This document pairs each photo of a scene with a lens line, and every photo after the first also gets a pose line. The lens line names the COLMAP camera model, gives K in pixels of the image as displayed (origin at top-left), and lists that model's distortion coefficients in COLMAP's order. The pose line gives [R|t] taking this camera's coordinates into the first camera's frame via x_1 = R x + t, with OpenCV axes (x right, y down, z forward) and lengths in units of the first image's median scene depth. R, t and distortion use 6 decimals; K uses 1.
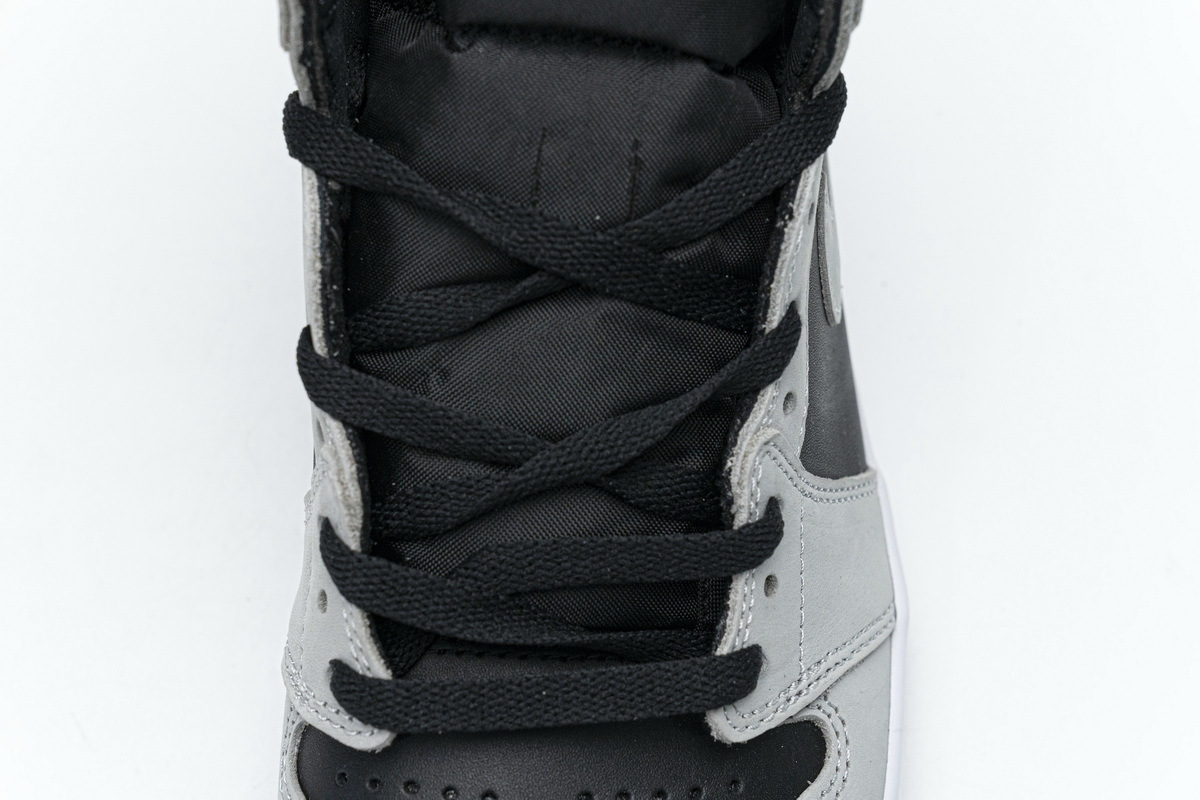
lens RADIAL K [[2370.0, 0, 600.0], [0, 2370.0, 400.0], [0, 0, 1]] dist [0.010928, -0.061691]
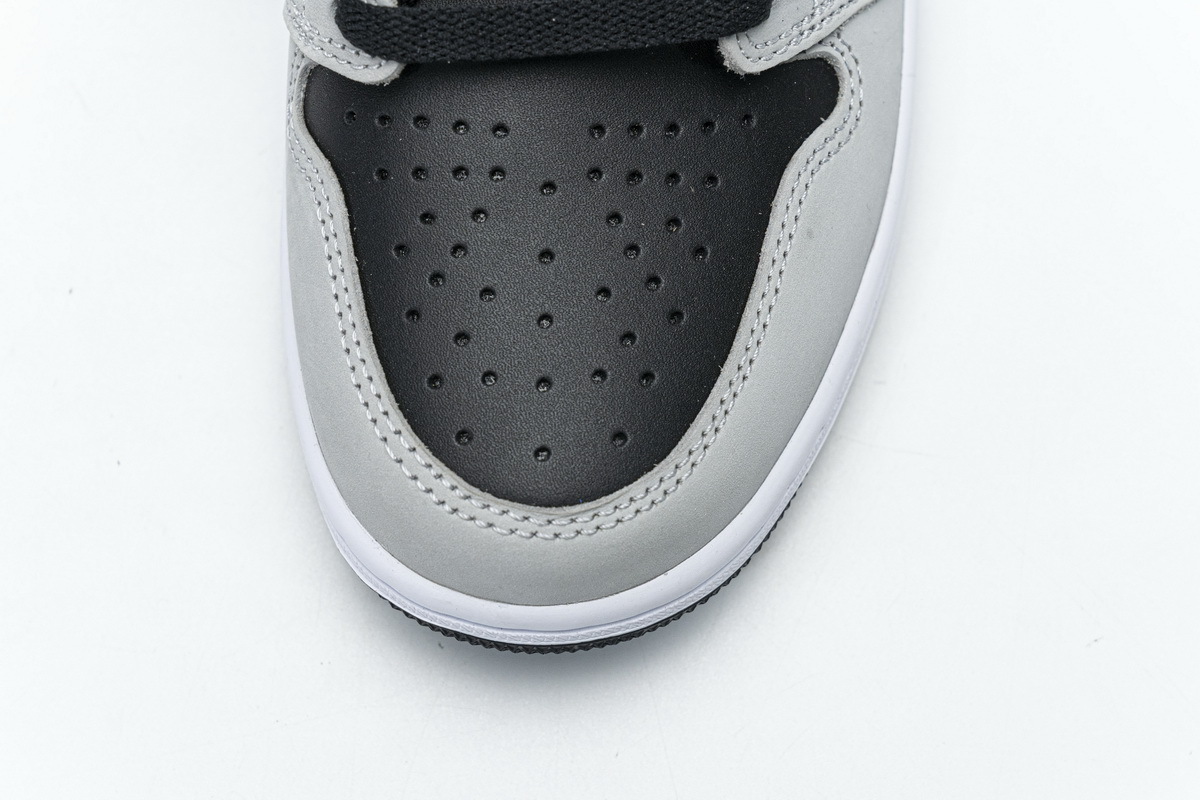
lens RADIAL K [[2370.0, 0, 600.0], [0, 2370.0, 400.0], [0, 0, 1]] dist [0.010928, -0.061691]
pose [[0.999802, -0.019507, 0.003950, -0.011306], [0.018386, 0.981208, 0.192077, 0.089081], [-0.007623, -0.191966, 0.981372, 0.007800]]
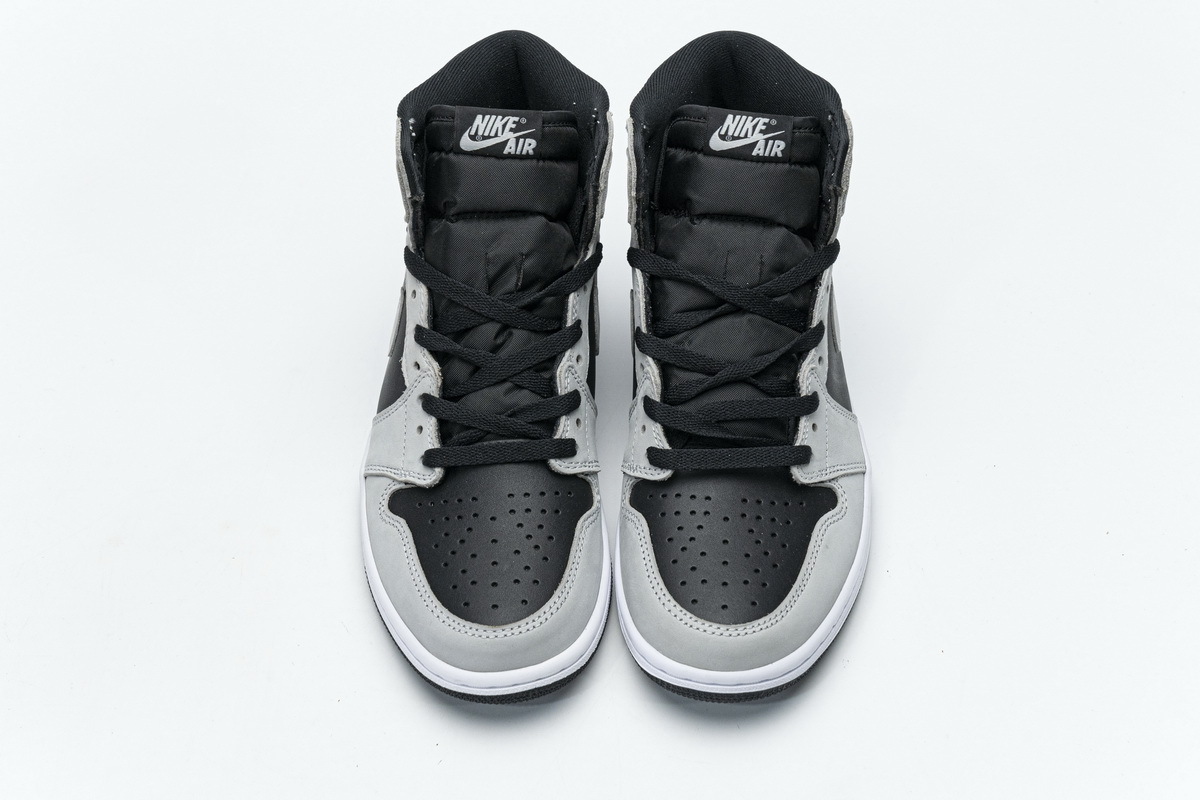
lens RADIAL K [[2182.8, 0, 600.0], [0, 2182.8, 400.0], [0, 0, 1]] dist [0.128328, 0.032147]
pose [[0.999799, 0.000546, -0.020037, -0.117812], [-0.005183, 0.972672, -0.232127, 0.622775], [0.019363, 0.232184, 0.972479, -1.373771]]
